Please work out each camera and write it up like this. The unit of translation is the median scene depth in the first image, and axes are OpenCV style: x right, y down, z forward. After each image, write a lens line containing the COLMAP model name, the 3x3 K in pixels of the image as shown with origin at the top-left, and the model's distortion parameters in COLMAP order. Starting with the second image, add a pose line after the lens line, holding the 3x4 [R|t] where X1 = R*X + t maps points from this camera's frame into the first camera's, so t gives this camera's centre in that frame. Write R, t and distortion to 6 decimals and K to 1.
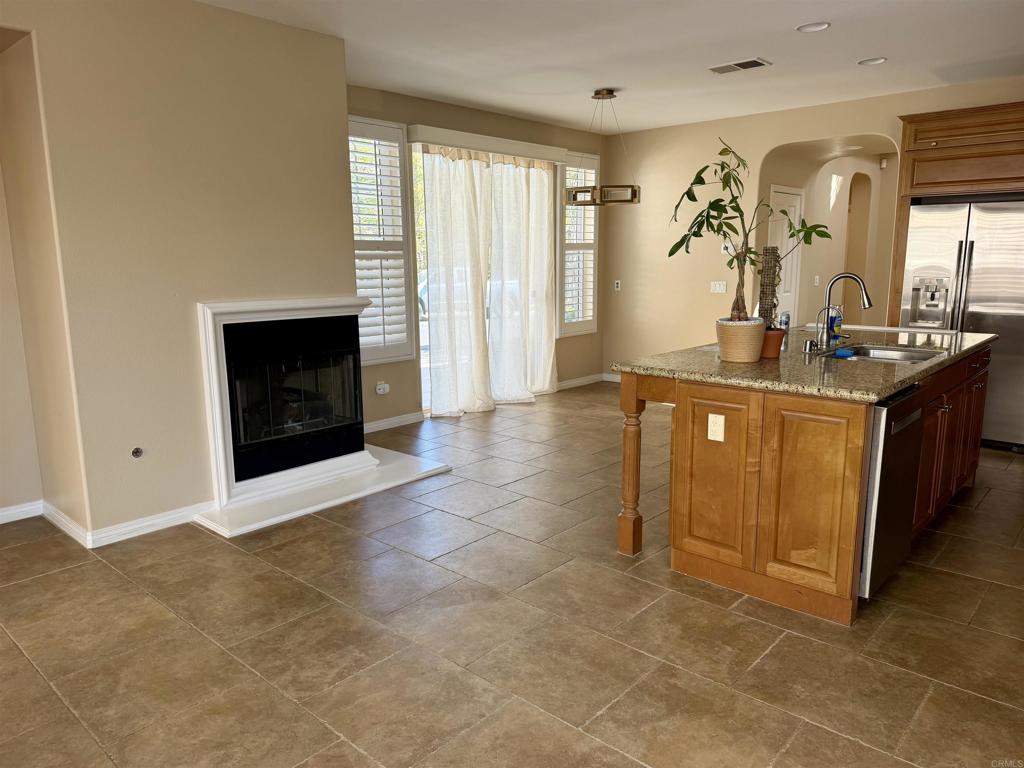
lens RADIAL K [[710.8, 0, 477.3], [0, 710.8, 369.7], [0, 0, 1]] dist [0.036500, -0.047280]
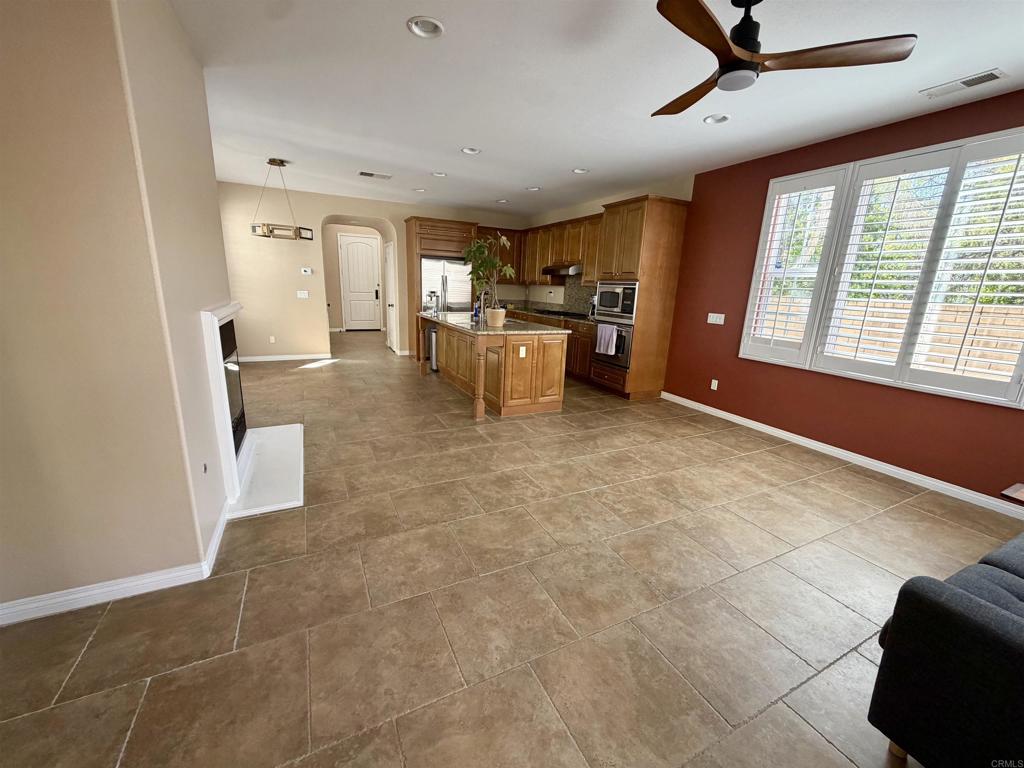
lens RADIAL K [[410.2, 0, 505.6], [0, 410.2, 382.6], [0, 0, 1]] dist [0.001545, 0.000202]
pose [[0.366366, -0.197796, 0.909205, -1.090010], [0.105467, 0.979675, 0.170628, -0.072369], [-0.924474, 0.033378, 0.379780, 0.539375]]
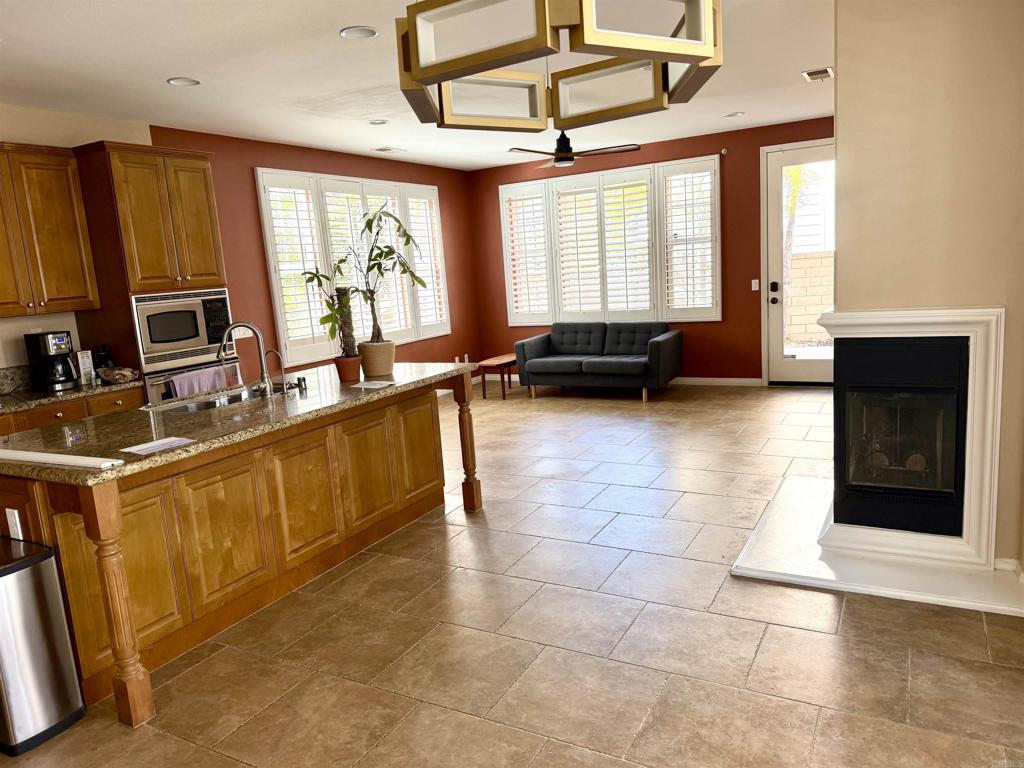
lens RADIAL K [[710.8, 0, 511.2], [0, 710.8, 387.8], [0, 0, 1]] dist [0.036500, -0.047280]
pose [[-0.967576, 0.122147, -0.221083, 0.873386], [0.047694, 0.947901, 0.314973, -0.523558], [0.248038, 0.294216, -0.922992, 3.130753]]
